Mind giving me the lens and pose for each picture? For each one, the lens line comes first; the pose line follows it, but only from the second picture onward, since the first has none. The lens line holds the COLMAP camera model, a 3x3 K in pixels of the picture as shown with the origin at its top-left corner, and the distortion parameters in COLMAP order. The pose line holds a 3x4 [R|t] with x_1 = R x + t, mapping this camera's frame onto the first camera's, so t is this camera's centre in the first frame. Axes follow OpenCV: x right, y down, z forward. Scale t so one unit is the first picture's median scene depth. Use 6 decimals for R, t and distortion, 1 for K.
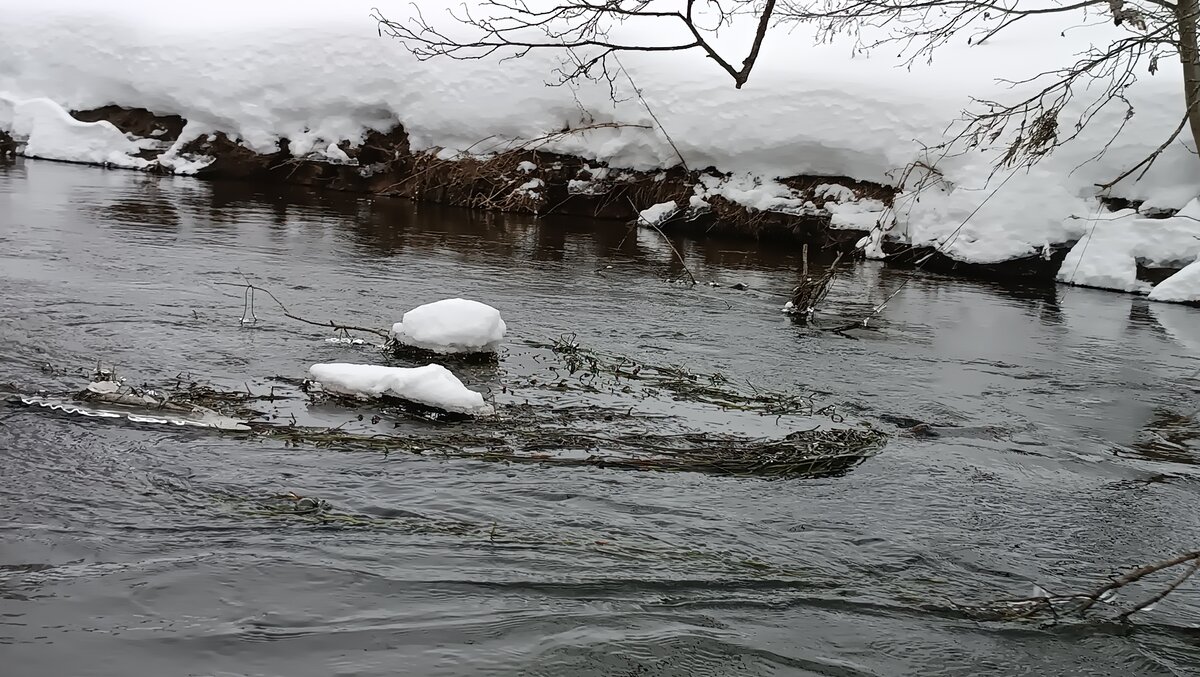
lens RADIAL K [[1598.3, 0, 600.0], [0, 1598.3, 338.5], [0, 0, 1]] dist [0.208342, -0.742174]
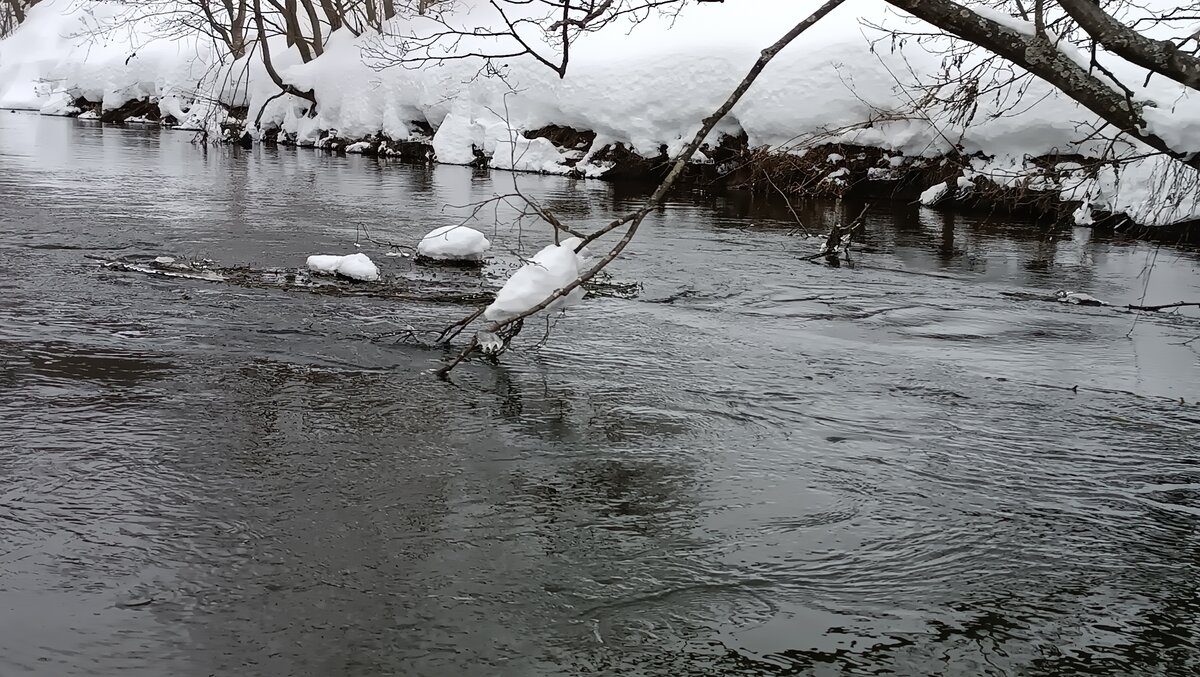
lens RADIAL K [[1598.3, 0, 600.0], [0, 1598.3, 338.5], [0, 0, 1]] dist [0.208342, -0.742174]
pose [[0.916685, 0.010477, -0.399473, 0.268217], [-0.016174, 0.999810, -0.010894, 0.040323], [0.399283, 0.016448, 0.916680, -0.145376]]
